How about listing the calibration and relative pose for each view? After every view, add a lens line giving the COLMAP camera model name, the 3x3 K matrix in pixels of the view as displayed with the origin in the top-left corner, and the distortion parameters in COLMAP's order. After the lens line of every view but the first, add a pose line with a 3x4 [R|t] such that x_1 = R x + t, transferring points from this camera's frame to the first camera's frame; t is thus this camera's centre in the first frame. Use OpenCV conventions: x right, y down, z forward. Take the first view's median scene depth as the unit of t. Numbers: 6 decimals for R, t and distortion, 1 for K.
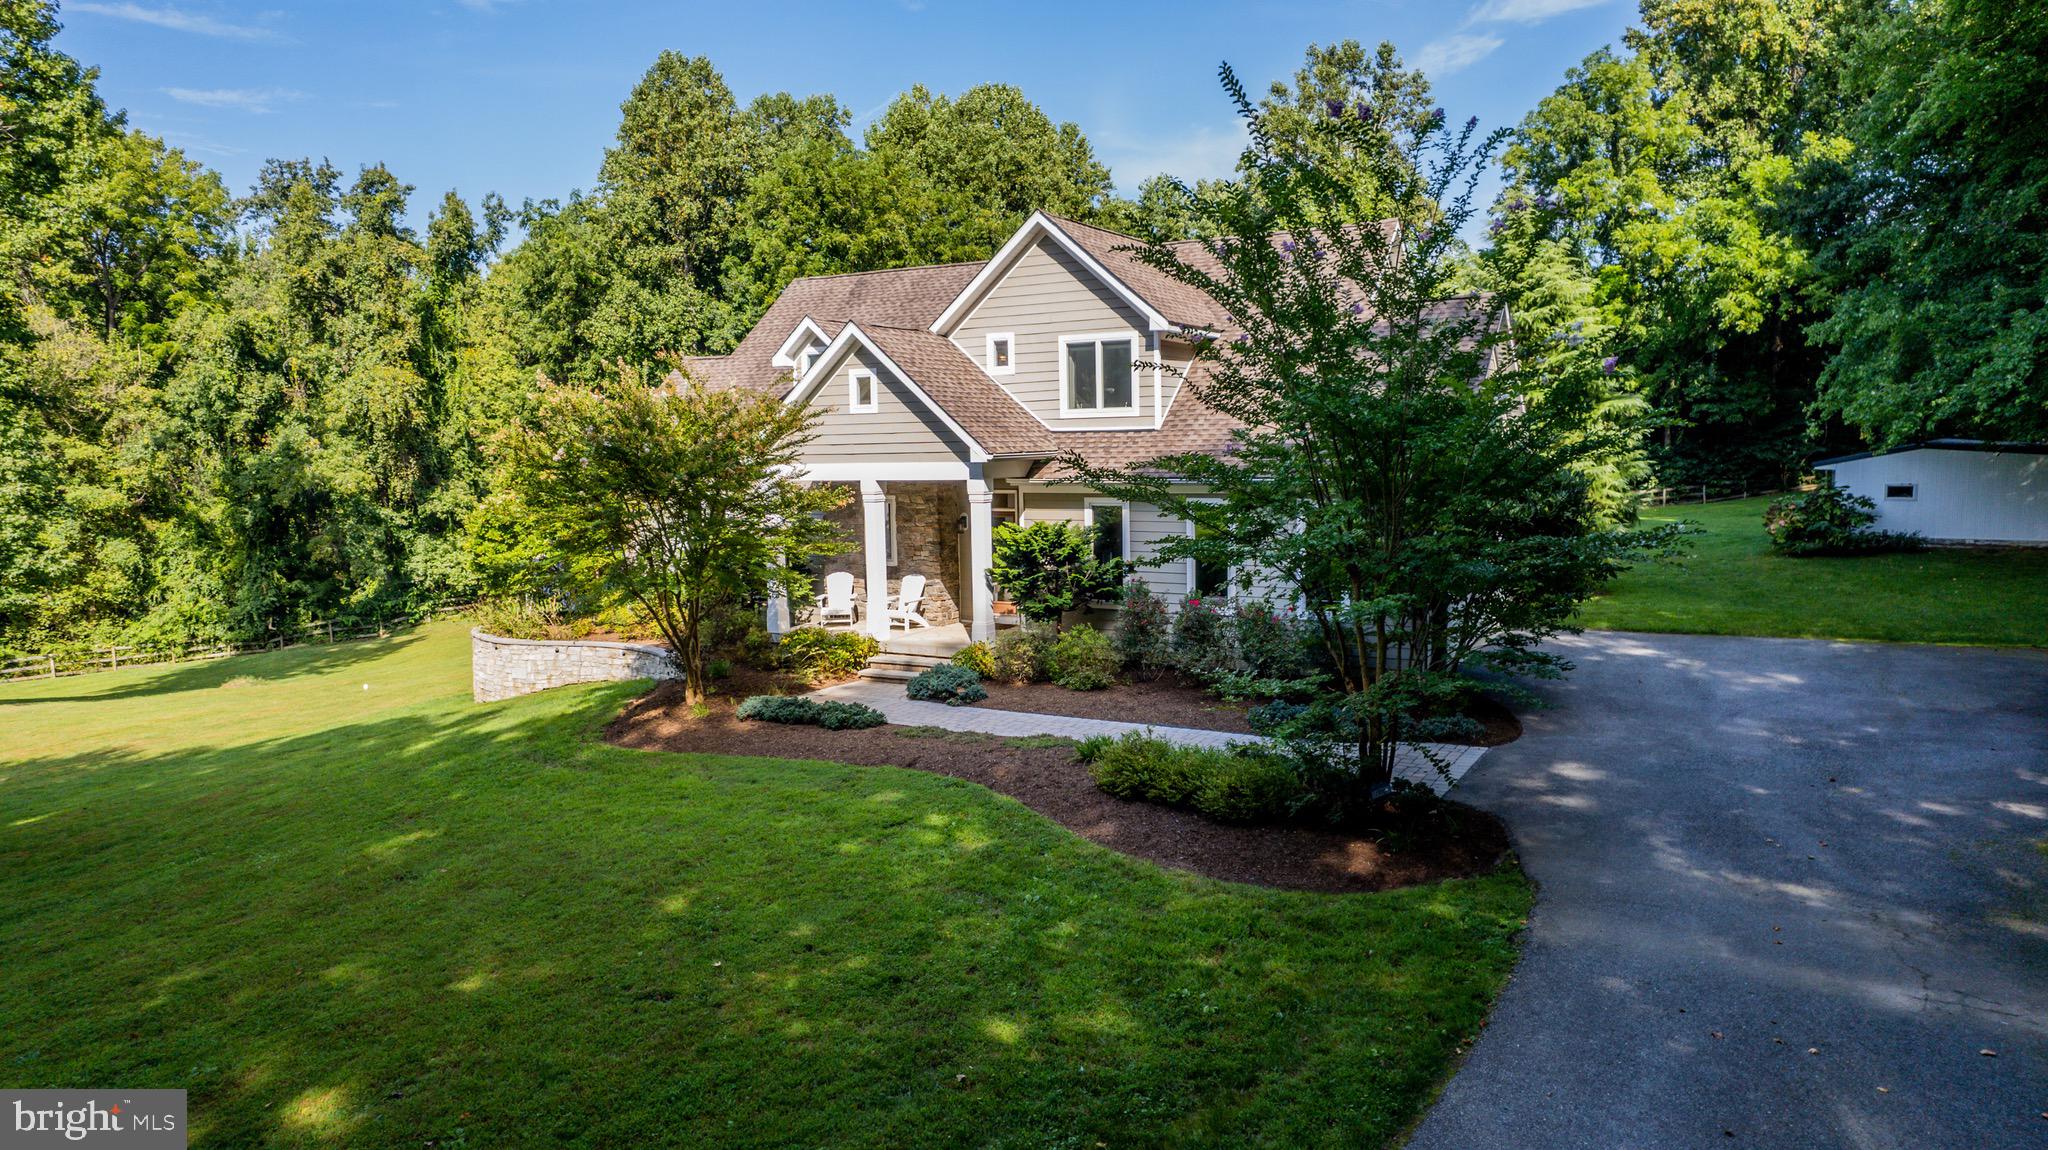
lens RADIAL K [[1239.4, 0, 1025.8], [0, 1239.4, 568.0], [0, 0, 1]] dist [-0.008411, -0.000625]
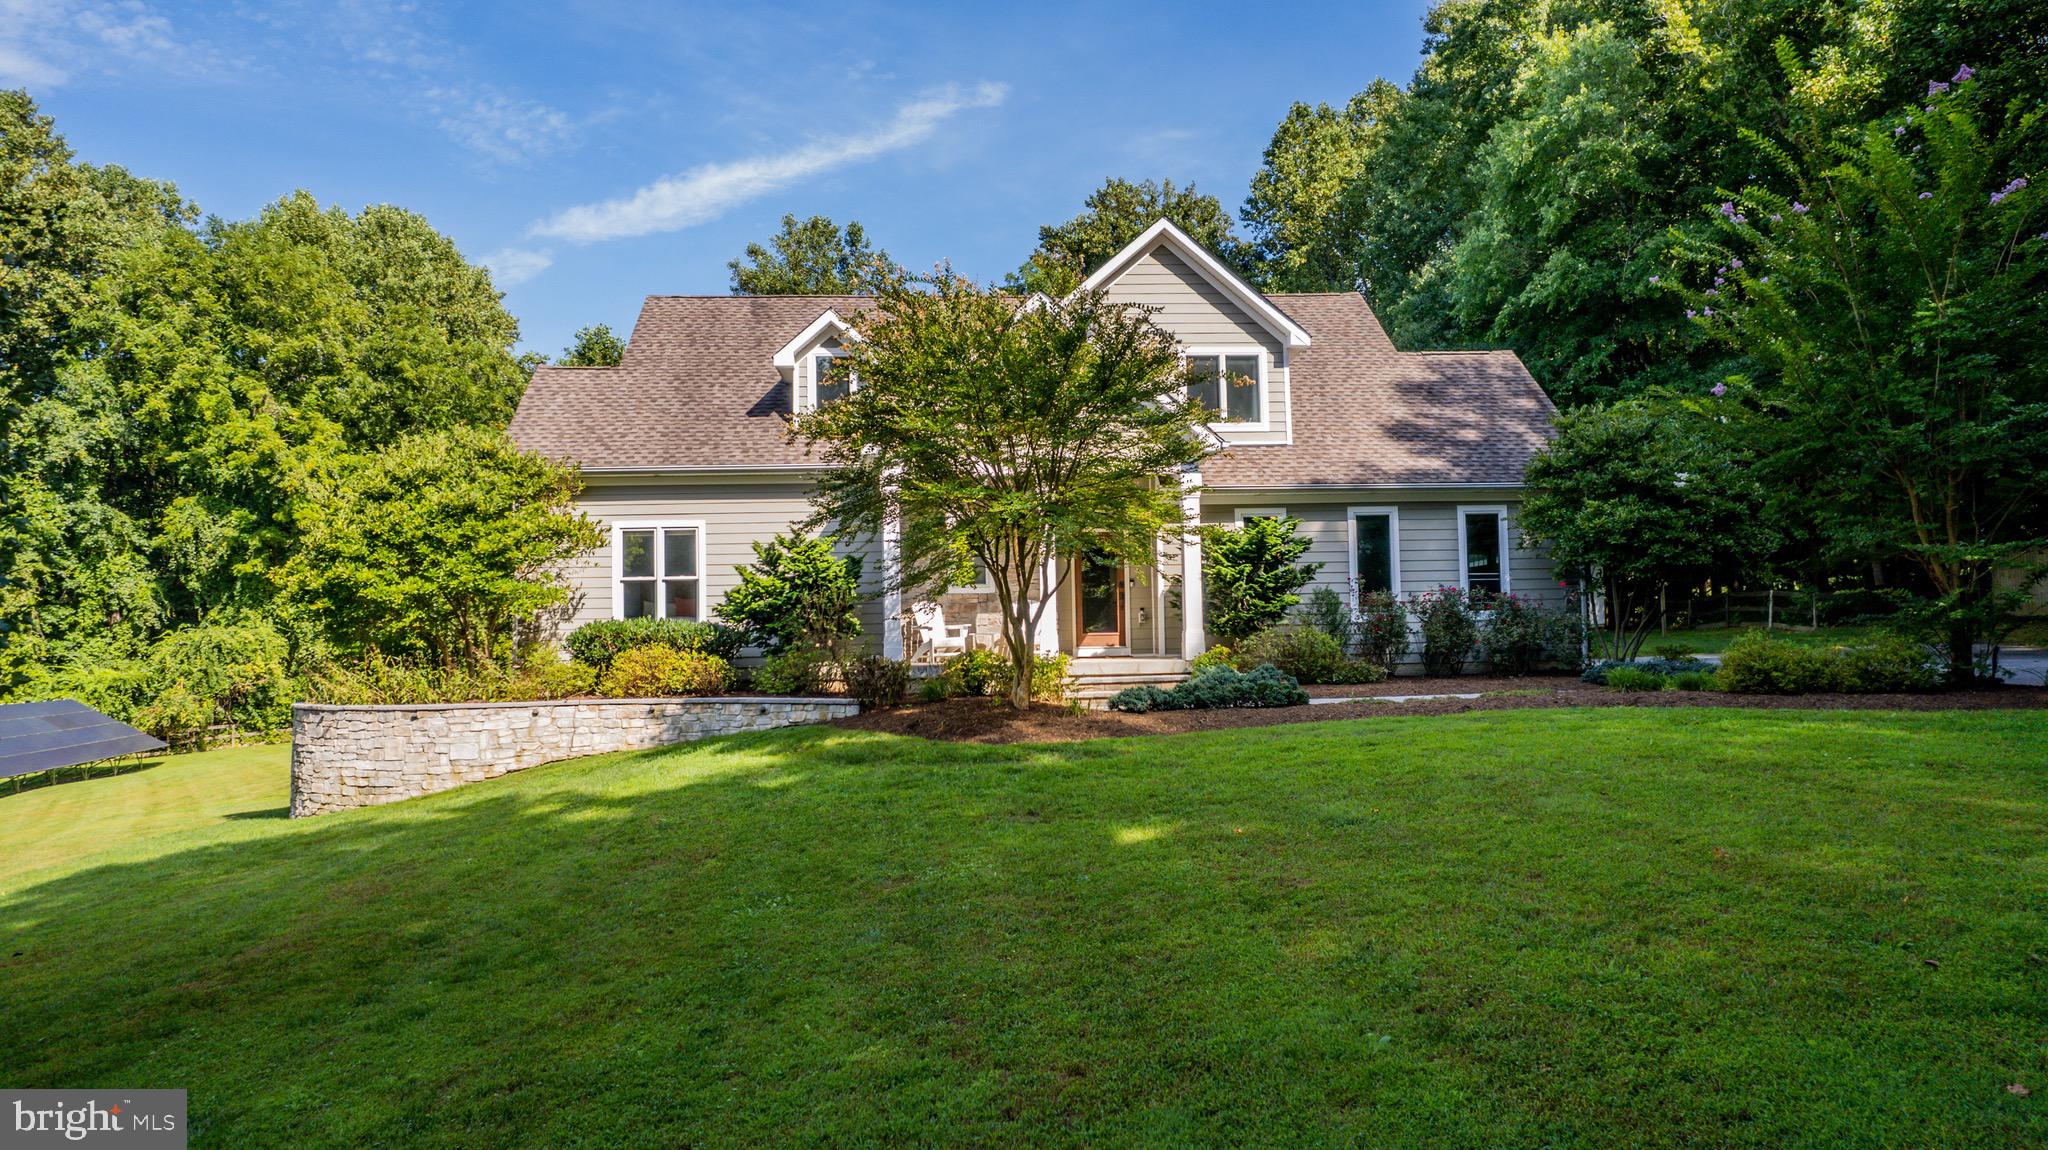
lens RADIAL K [[1239.4, 0, 1026.9], [0, 1239.4, 581.6], [0, 0, 1]] dist [-0.008411, -0.000625]
pose [[0.837751, 0.025995, 0.545433, -0.528237], [0.060100, 0.988408, -0.139416, 0.107190], [-0.542735, 0.149576, 0.826478, 0.261327]]
